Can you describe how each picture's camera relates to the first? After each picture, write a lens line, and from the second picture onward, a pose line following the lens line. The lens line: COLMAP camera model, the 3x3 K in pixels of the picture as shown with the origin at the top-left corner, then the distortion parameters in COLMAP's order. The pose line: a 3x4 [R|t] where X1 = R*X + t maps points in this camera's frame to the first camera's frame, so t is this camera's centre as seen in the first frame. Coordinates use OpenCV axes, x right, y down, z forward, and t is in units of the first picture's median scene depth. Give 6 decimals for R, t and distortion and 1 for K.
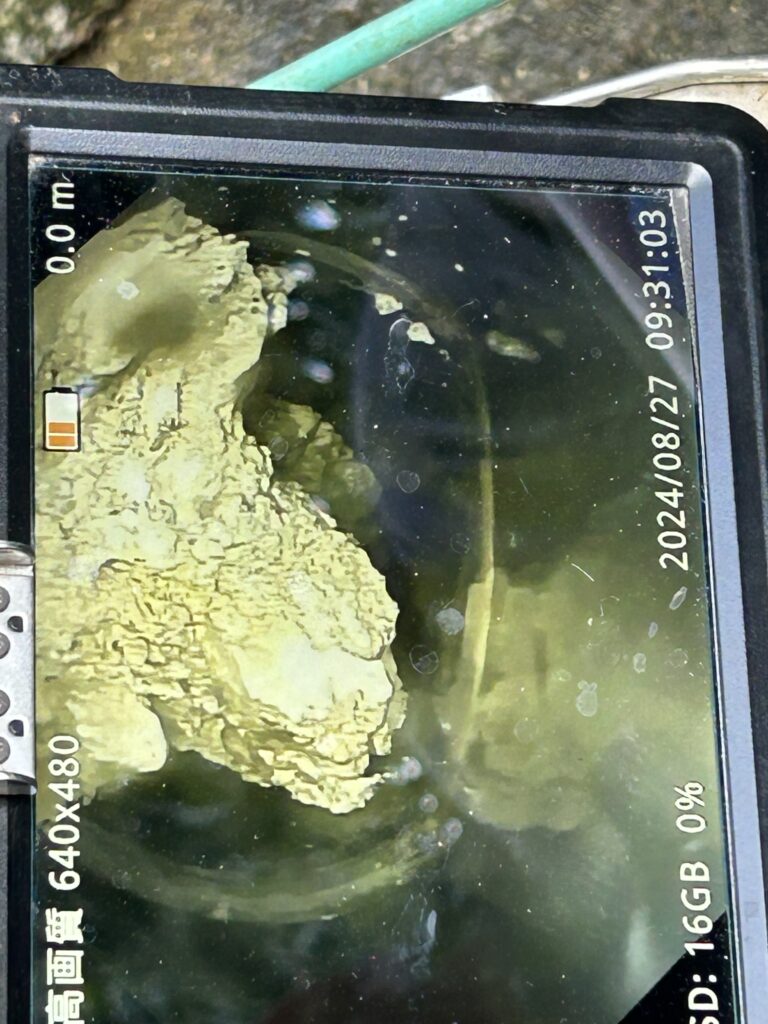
lens RADIAL K [[3981.3, 0, 384.0], [0, 3981.3, 512.0], [0, 0, 1]] dist [0.099877, -0.562754]
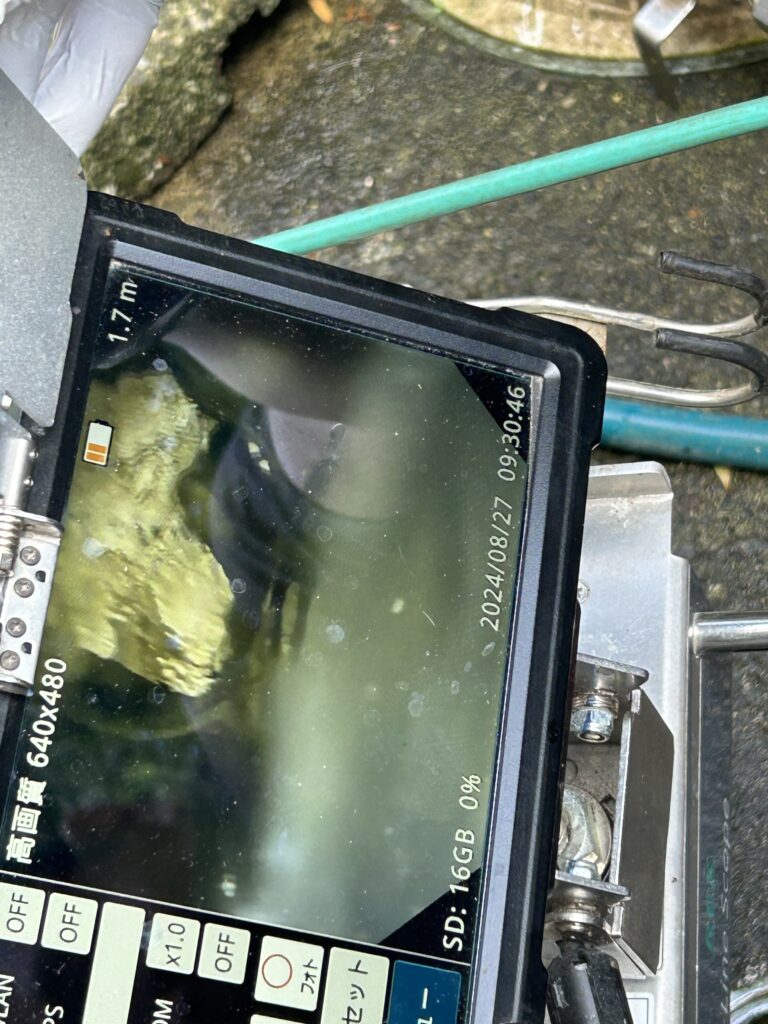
lens RADIAL K [[2234.4, 0, 384.0], [0, 2234.4, 512.0], [0, 0, 1]] dist [0.090727, -0.569265]
pose [[0.974489, 0.203781, 0.094045, -0.050767], [-0.201442, 0.978916, -0.033823, 0.007851], [-0.098954, 0.014015, 0.994993, 0.184861]]
